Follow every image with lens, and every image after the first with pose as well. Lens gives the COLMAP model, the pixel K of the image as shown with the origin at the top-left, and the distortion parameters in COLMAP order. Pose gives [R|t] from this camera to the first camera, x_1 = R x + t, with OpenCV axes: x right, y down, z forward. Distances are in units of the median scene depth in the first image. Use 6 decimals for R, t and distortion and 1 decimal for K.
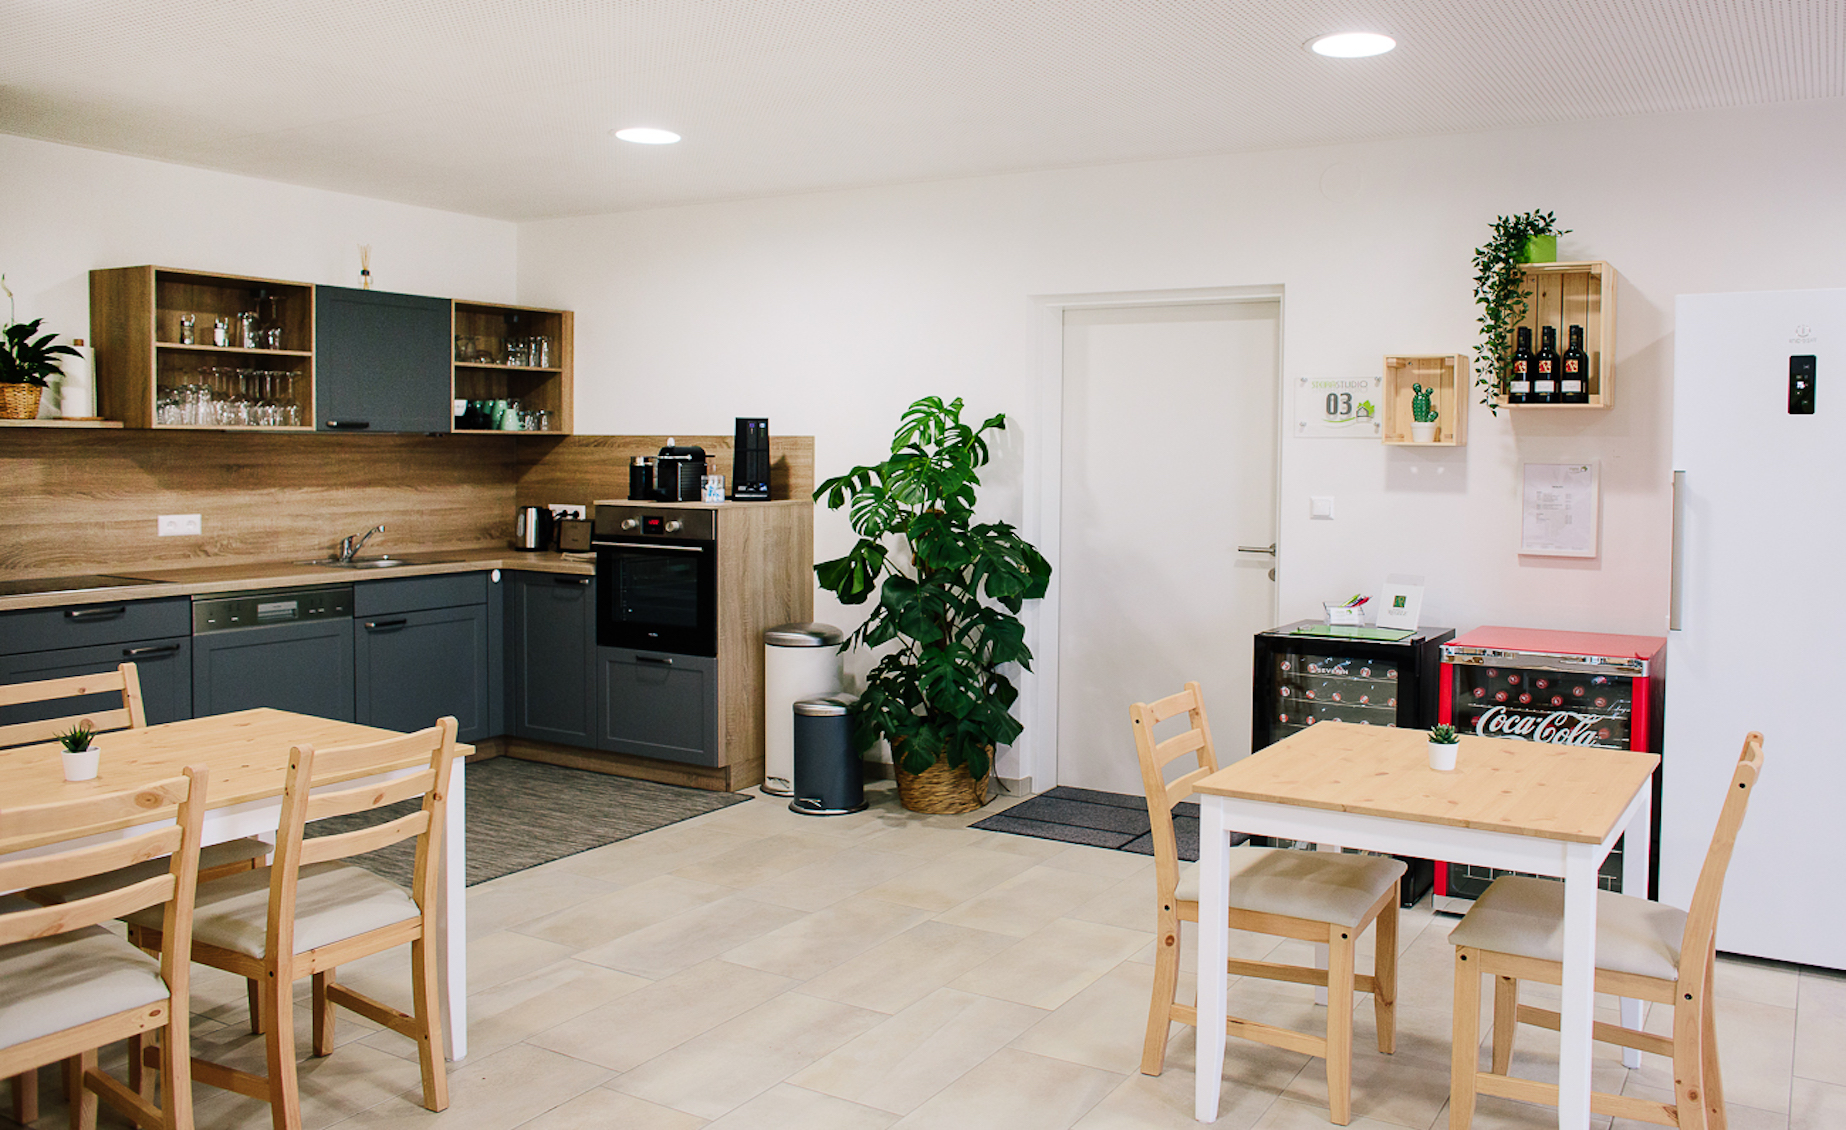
lens RADIAL K [[1506.3, 0, 891.9], [0, 1506.3, 573.6], [0, 0, 1]] dist [-0.002814, -0.094278]
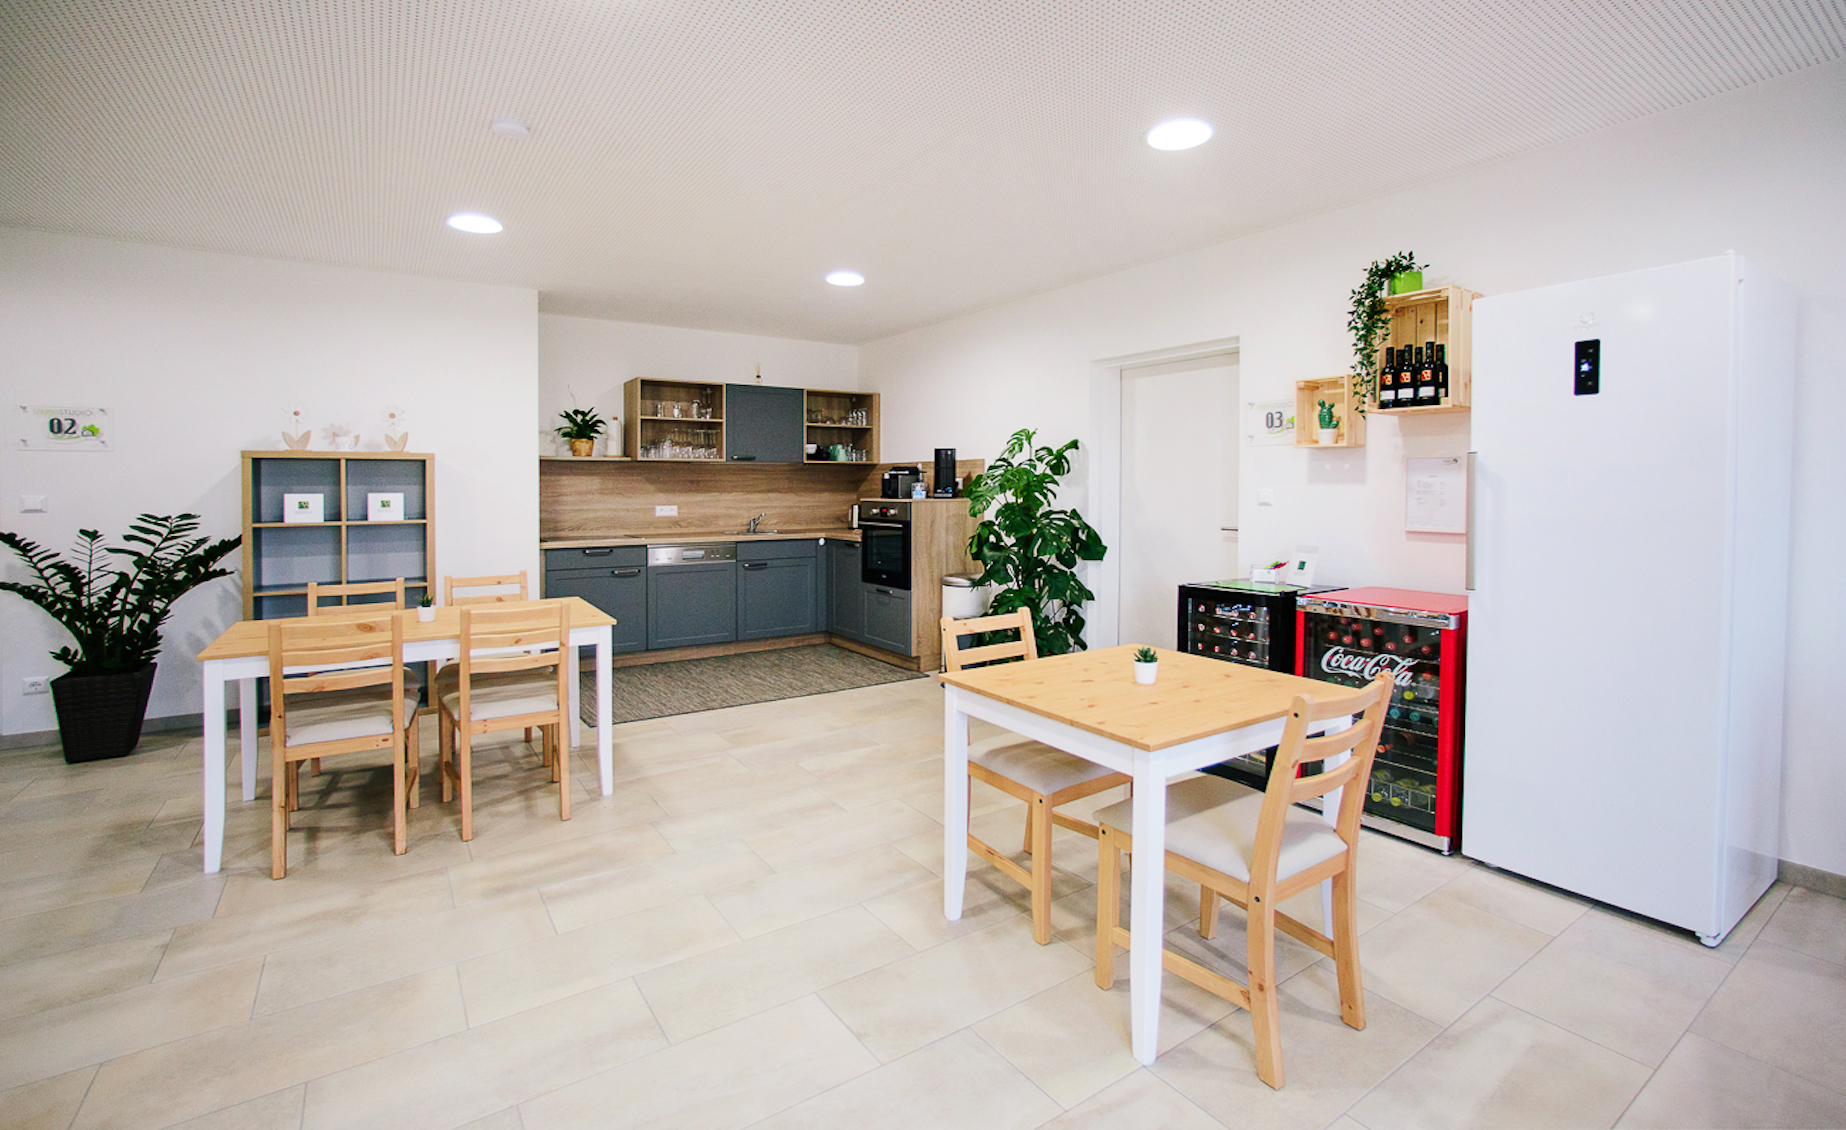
lens RADIAL K [[827.1, 0, 923.0], [0, 827.1, 565.0], [0, 0, 1]] dist [-0.034450, 0.000083]
pose [[0.903695, 0.031452, -0.427020, 0.293111], [-0.030484, 0.999494, 0.009105, 0.018389], [0.427090, 0.004789, 0.904196, 0.175344]]
